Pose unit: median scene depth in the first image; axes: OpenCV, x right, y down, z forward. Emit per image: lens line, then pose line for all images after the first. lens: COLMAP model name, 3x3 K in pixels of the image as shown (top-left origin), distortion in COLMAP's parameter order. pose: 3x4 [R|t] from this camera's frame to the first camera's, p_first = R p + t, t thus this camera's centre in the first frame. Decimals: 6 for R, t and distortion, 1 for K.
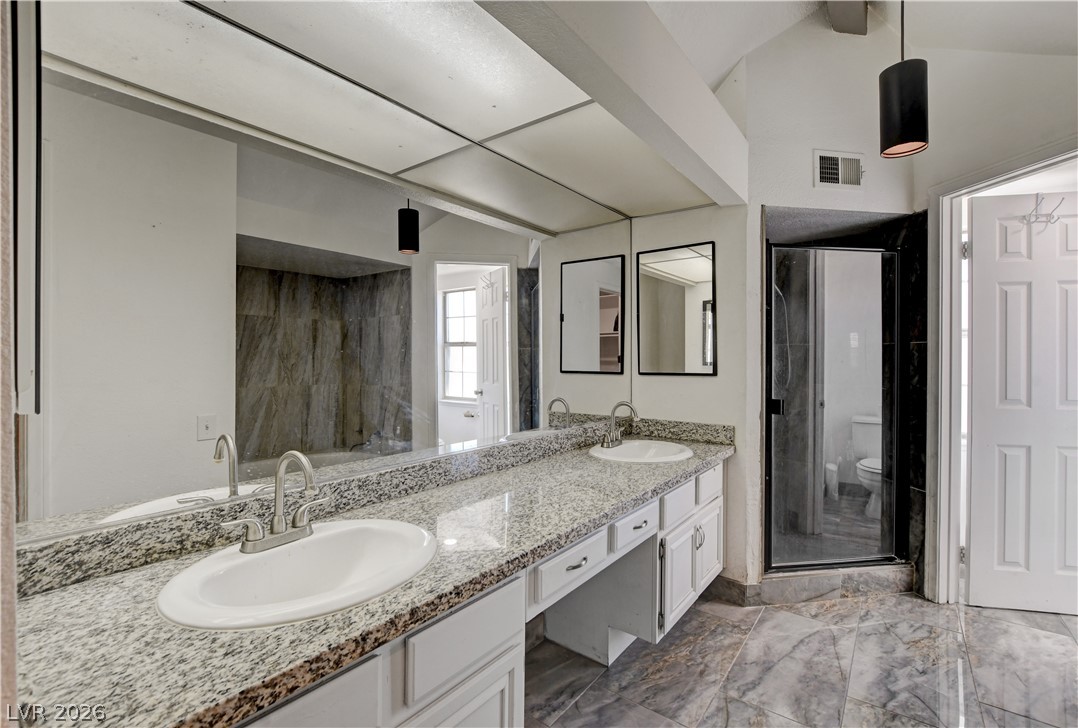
lens RADIAL K [[490.1, 0, 524.8], [0, 490.1, 370.4], [0, 0, 1]] dist [-0.003068, -0.000206]
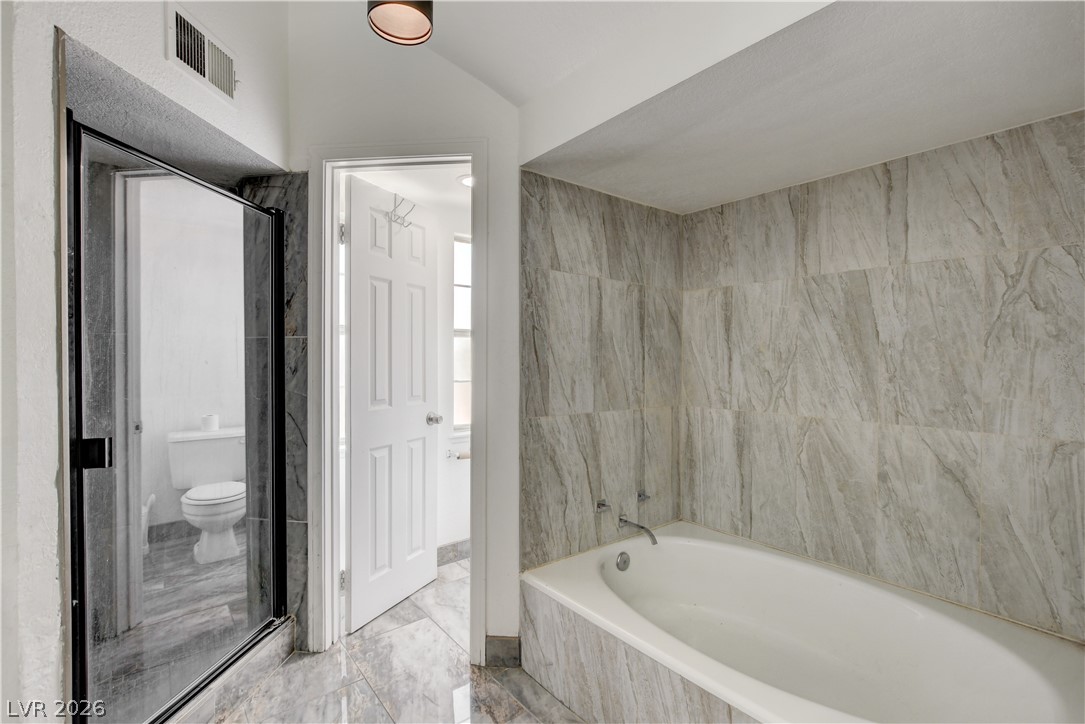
lens RADIAL K [[479.1, 0, 546.3], [0, 479.1, 359.6], [0, 0, 1]] dist [-0.002521, -0.000050]
pose [[0.221301, -0.008810, 0.975166, 0.135835], [0.026625, 0.999641, 0.002989, -0.012871], [-0.974842, 0.025302, 0.221456, 0.431254]]
